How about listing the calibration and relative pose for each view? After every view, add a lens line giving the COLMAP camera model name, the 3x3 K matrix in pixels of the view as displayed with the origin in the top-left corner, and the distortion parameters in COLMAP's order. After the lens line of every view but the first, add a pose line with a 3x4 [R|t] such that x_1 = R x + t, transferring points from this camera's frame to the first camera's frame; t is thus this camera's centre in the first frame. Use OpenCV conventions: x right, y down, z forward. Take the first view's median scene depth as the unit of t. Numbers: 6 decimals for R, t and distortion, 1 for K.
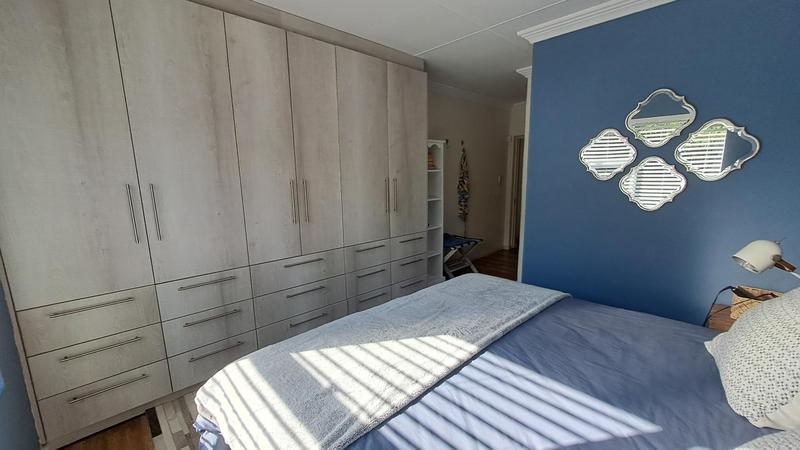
lens RADIAL K [[316.7, 0, 395.4], [0, 316.7, 226.4], [0, 0, 1]] dist [-0.002972, 0.001130]
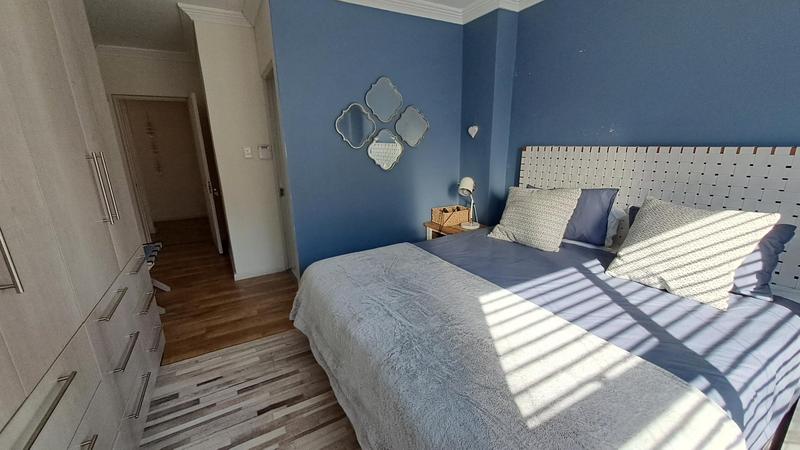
lens RADIAL K [[316.7, 0, 398.6], [0, 316.7, 230.7], [0, 0, 1]] dist [-0.002972, 0.001130]
pose [[0.242862, -0.246418, 0.938241, -0.863890], [0.170458, 0.962989, 0.208795, -0.127955], [-0.954967, 0.109222, 0.275877, 1.033068]]
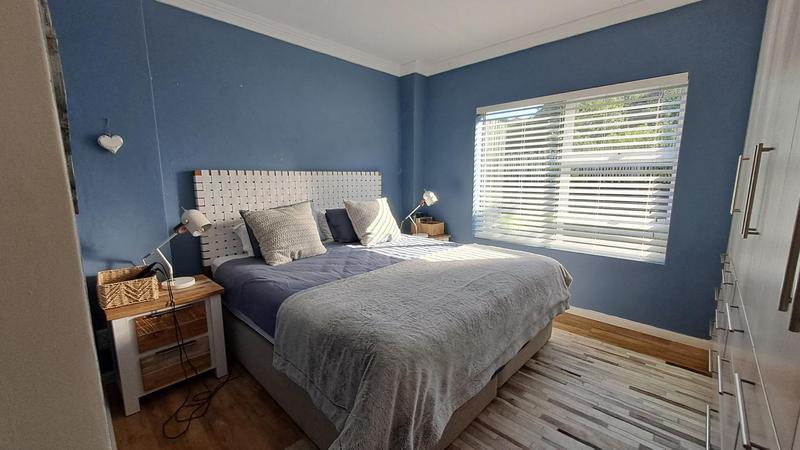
lens RADIAL K [[316.7, 0, 403.7], [0, 316.7, 224.2], [0, 0, 1]] dist [-0.002972, 0.001130]
pose [[-0.998852, 0.018533, -0.044165, 0.432148], [0.003665, 0.948977, 0.315324, -0.363874], [0.047756, 0.314800, -0.947956, 2.667117]]
